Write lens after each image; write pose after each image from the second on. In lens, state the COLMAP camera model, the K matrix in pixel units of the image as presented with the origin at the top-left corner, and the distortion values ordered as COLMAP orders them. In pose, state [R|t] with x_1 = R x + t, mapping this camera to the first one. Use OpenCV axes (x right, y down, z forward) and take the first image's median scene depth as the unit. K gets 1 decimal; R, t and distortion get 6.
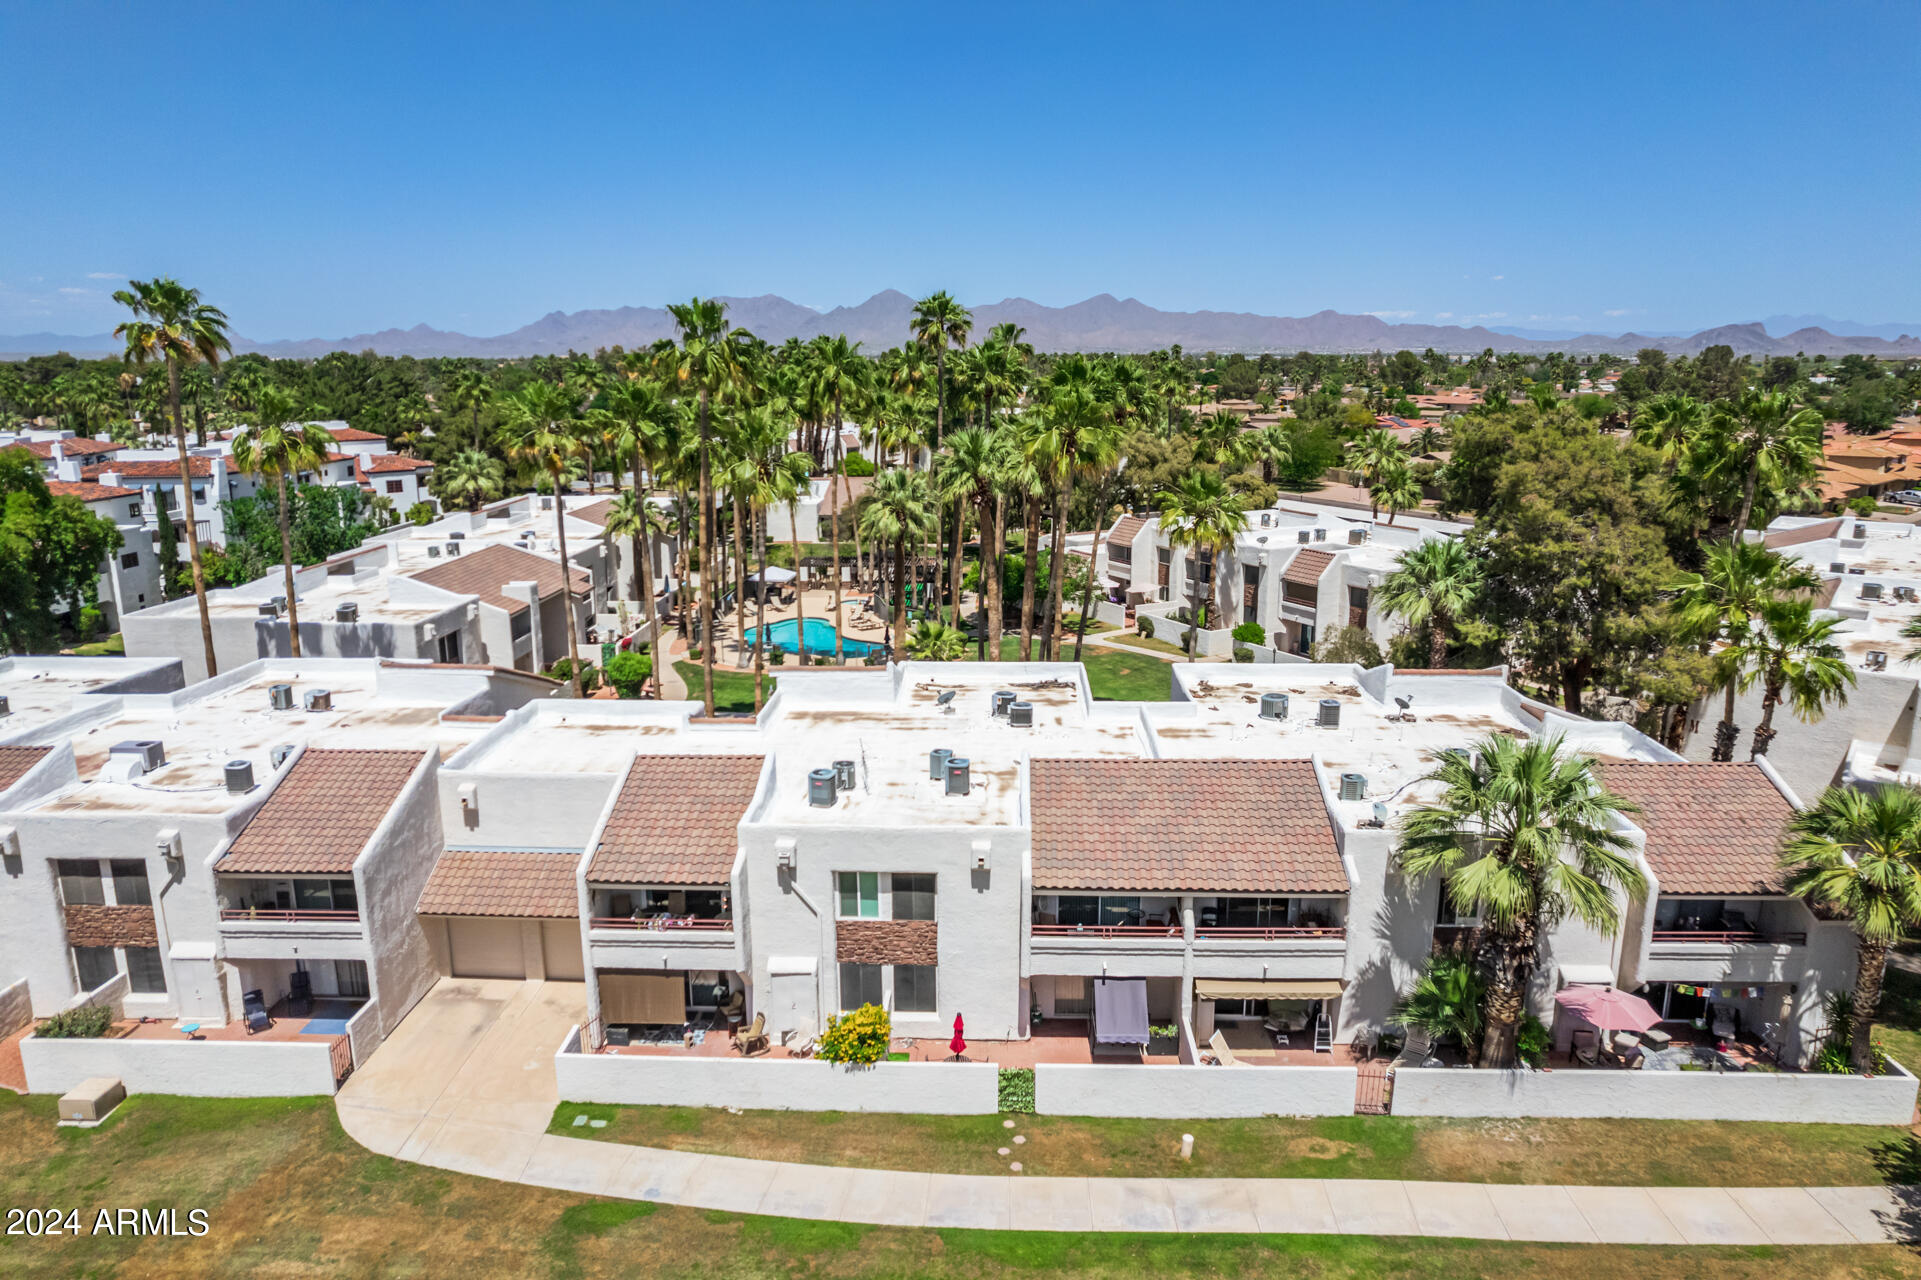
lens RADIAL K [[1204.8, 0, 960.5], [0, 1204.8, 640.0], [0, 0, 1]] dist [-0.003039, -0.138935]
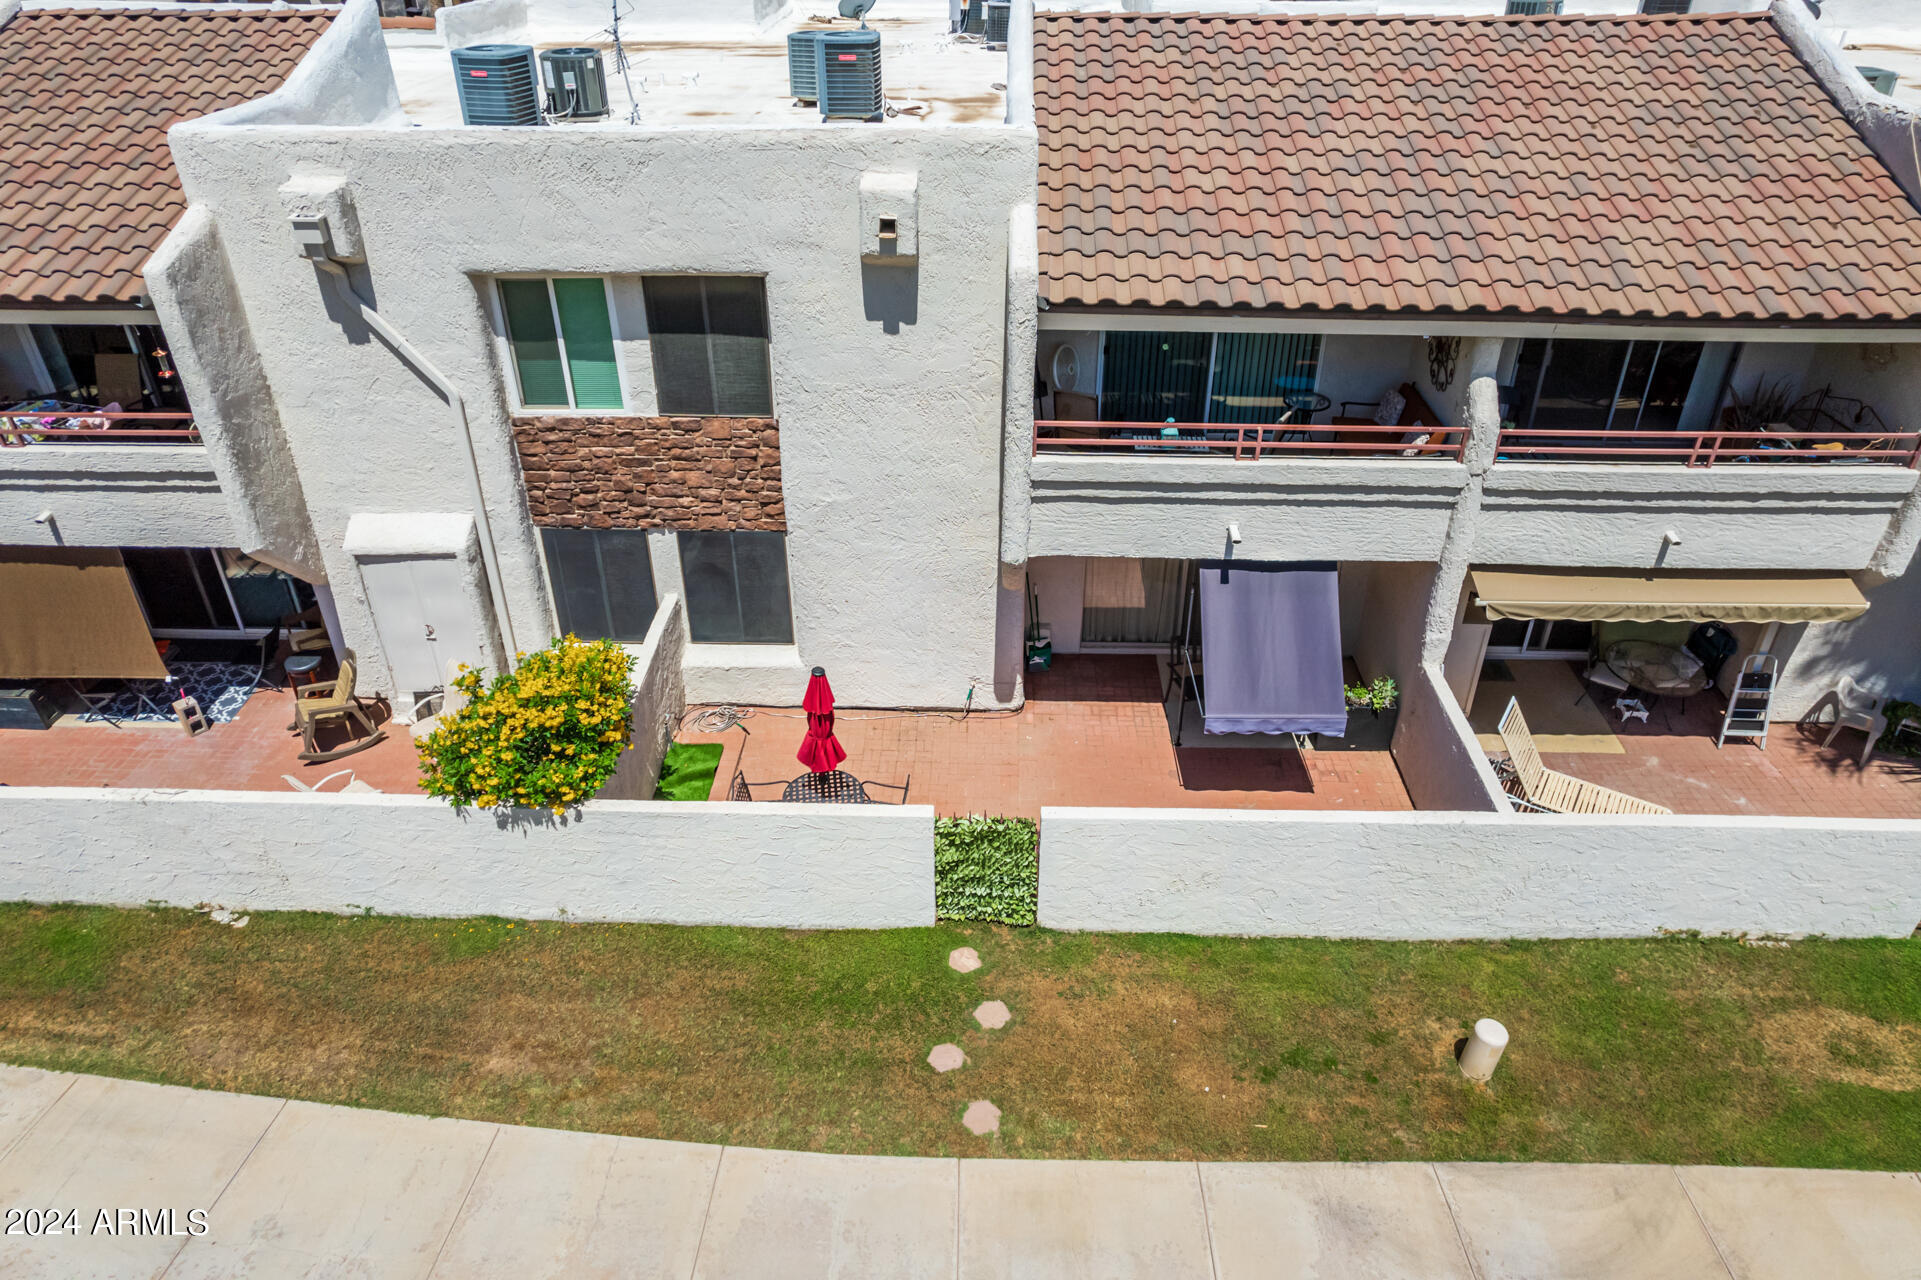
lens RADIAL K [[1230.3, 0, 969.5], [0, 1230.3, 634.3], [0, 0, 1]] dist [-0.071924, 0.063567]
pose [[0.999786, -0.002959, 0.020456, 0.032371], [-0.004035, 0.942716, 0.333572, 0.175737], [-0.020271, -0.333583, 0.942503, 0.639603]]
